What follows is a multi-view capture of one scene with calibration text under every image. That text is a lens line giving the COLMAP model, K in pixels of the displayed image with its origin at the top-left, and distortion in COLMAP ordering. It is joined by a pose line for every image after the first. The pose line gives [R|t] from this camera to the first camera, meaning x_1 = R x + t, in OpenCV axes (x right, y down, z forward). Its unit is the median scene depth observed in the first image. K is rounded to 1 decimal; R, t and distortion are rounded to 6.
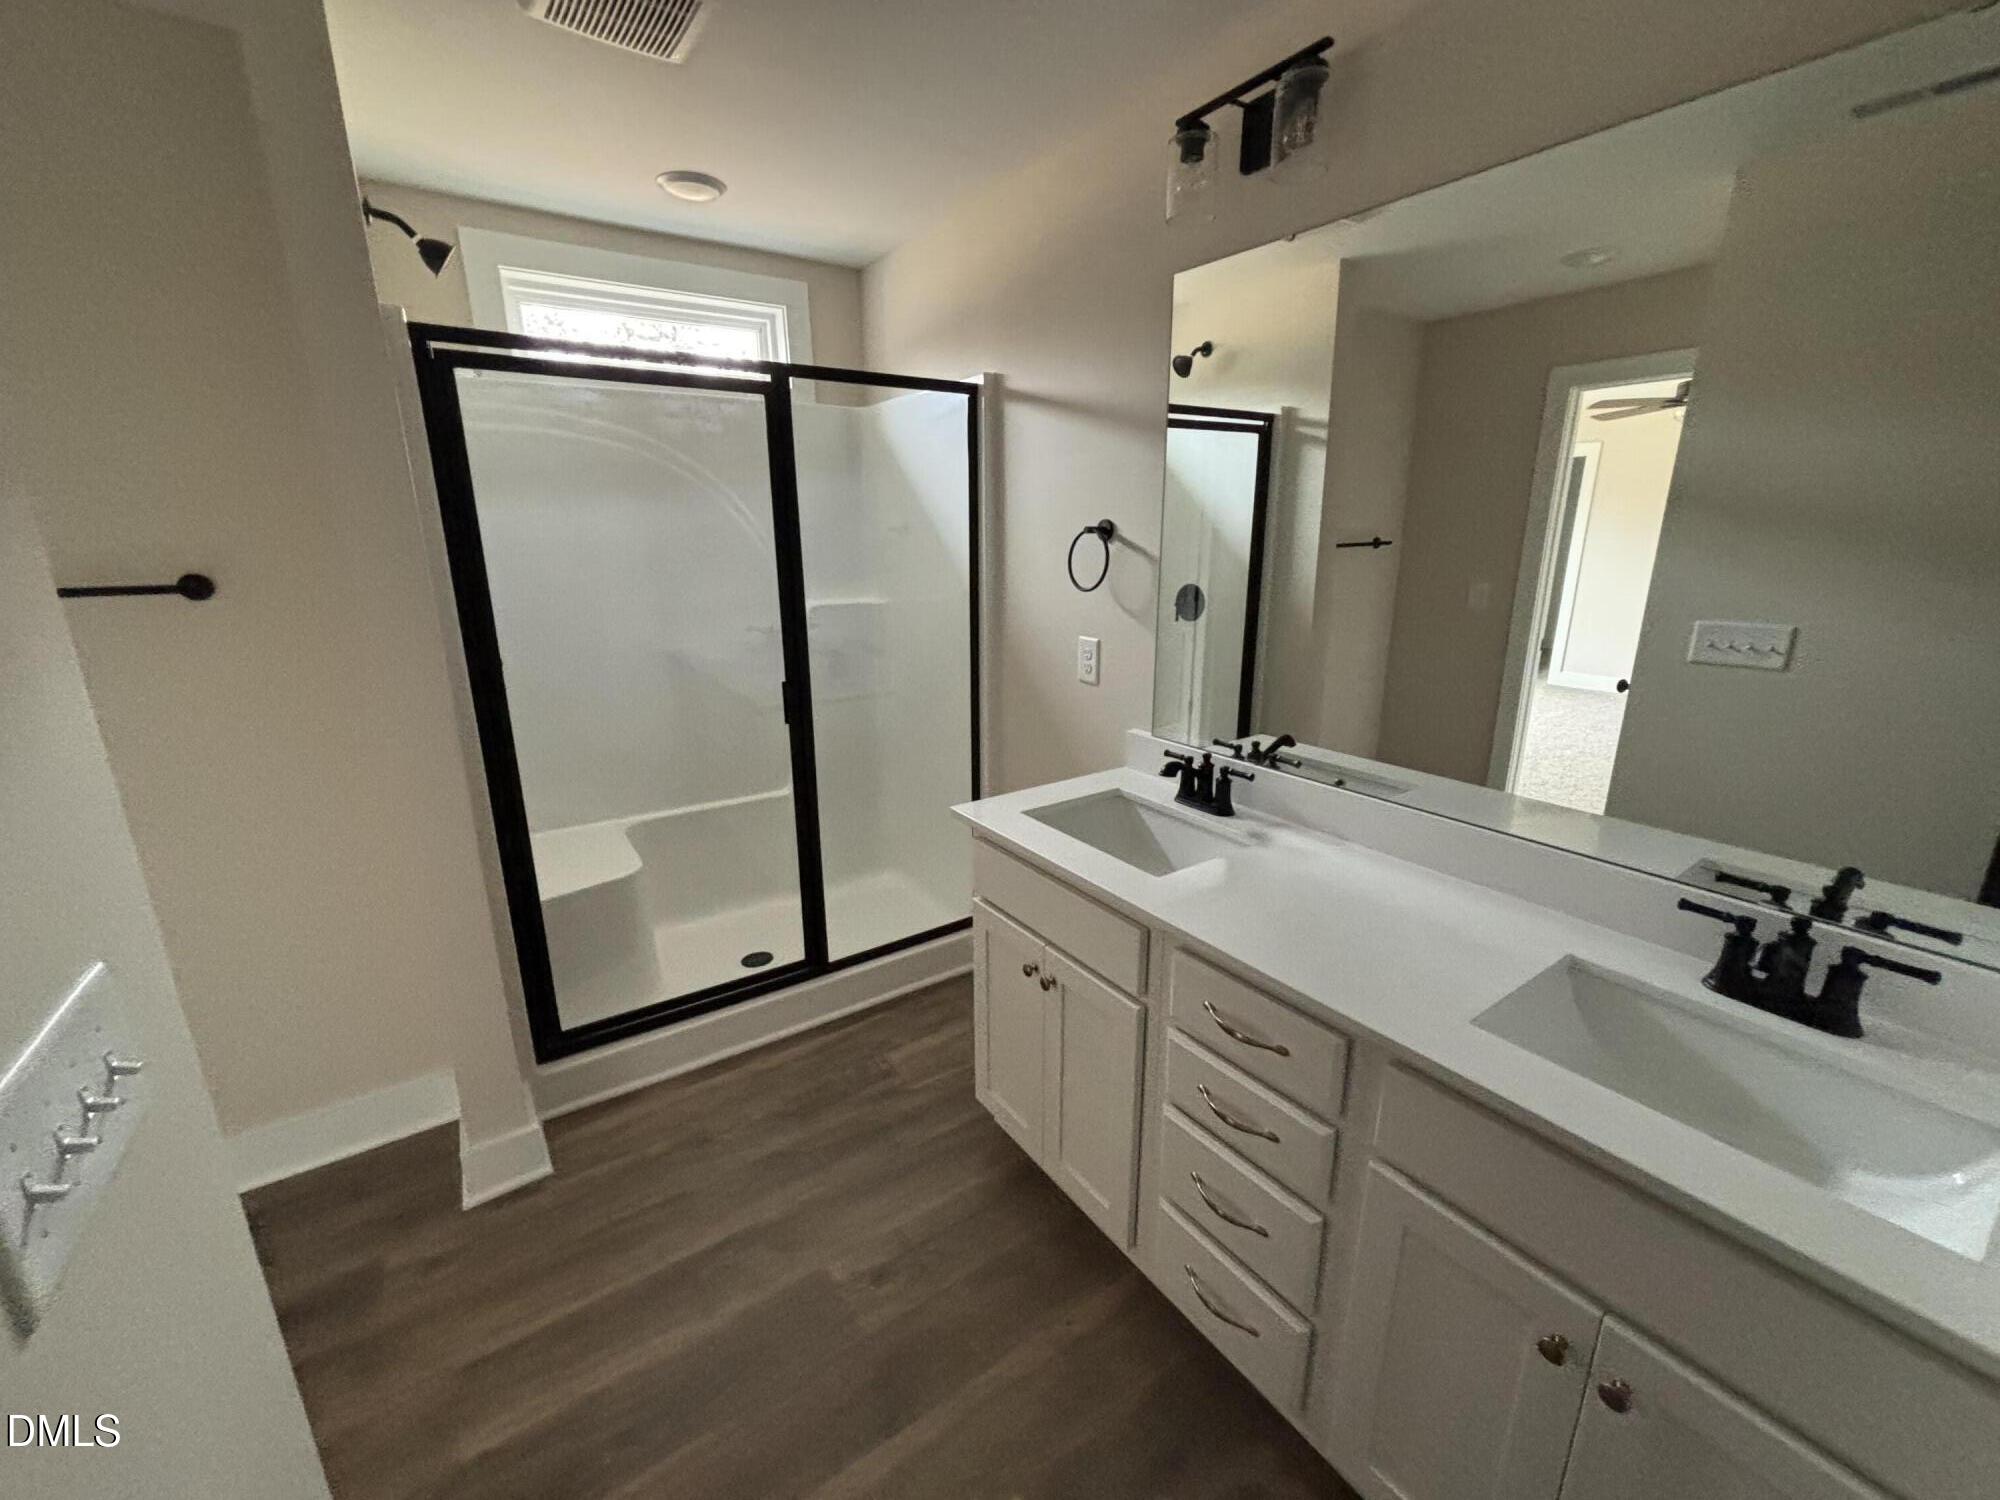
lens RADIAL K [[807.7, 0, 996.7], [0, 807.7, 746.7], [0, 0, 1]] dist [-0.001413, -0.000111]
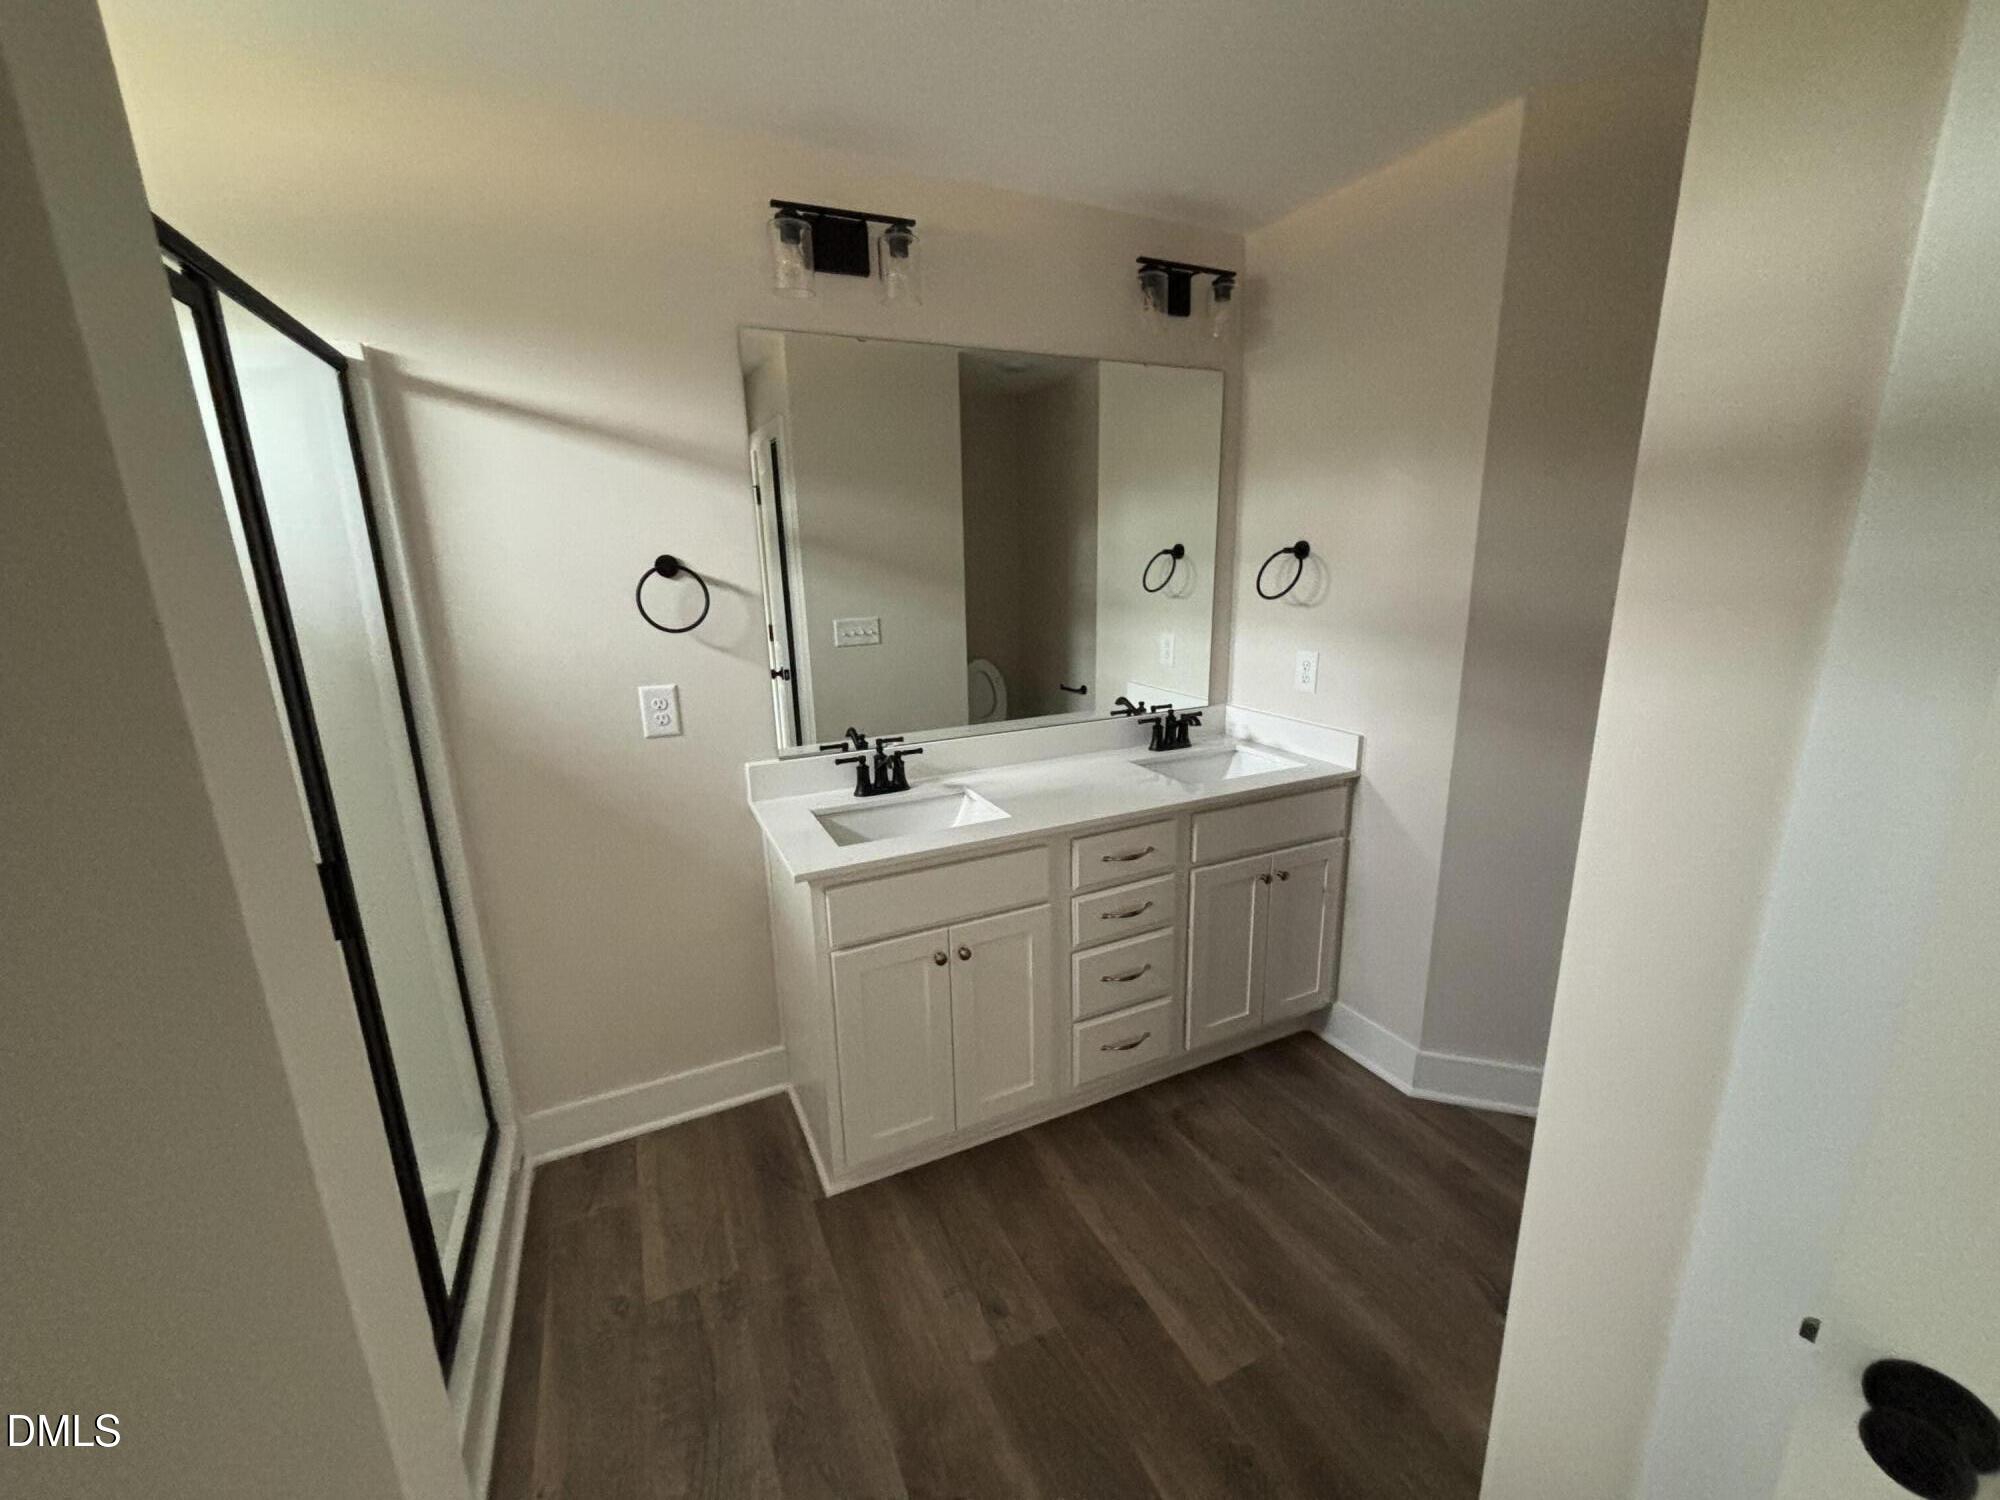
lens RADIAL K [[807.7, 0, 999.4], [0, 807.7, 749.9], [0, 0, 1]] dist [-0.001413, -0.000111]
pose [[0.162275, -0.232253, 0.959023, -0.784475], [0.284022, 0.941768, 0.180016, -0.137581], [-0.944986, 0.243171, 0.218790, 0.519249]]
